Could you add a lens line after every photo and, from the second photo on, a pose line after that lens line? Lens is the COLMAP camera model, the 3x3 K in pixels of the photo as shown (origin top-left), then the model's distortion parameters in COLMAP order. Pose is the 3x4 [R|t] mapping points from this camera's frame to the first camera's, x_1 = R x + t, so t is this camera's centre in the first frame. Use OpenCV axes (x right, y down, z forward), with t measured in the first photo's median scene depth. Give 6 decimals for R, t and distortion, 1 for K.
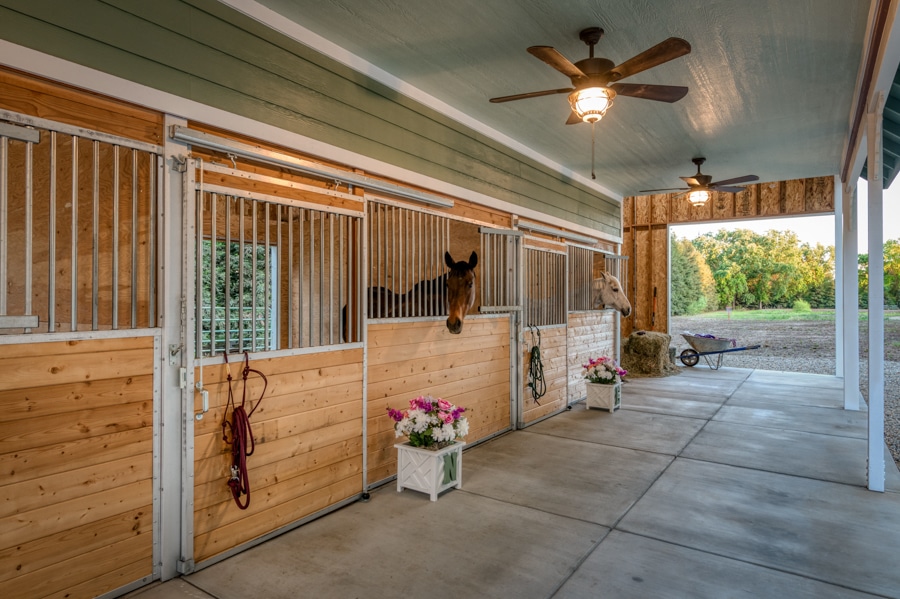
lens RADIAL K [[543.5, 0, 448.5], [0, 543.5, 299.2], [0, 0, 1]] dist [0.006222, 0.002185]
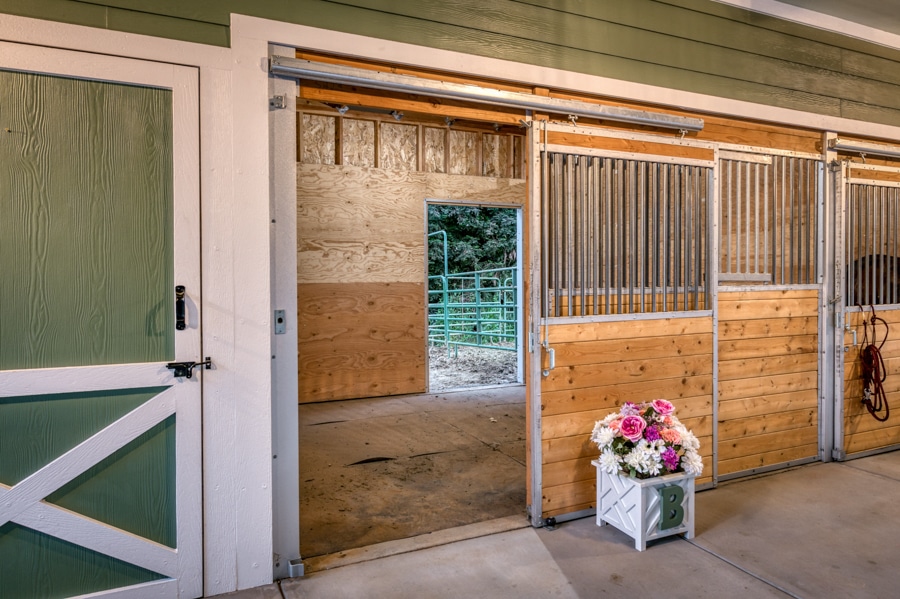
lens RADIAL K [[612.1, 0, 450.9], [0, 612.1, 274.6], [0, 0, 1]] dist [-0.000736, 0.000538]
pose [[0.862380, 0.006077, -0.506225, -0.492064], [0.001442, 0.999894, 0.014460, 0.004193], [0.506260, -0.013200, 0.862280, -0.757923]]
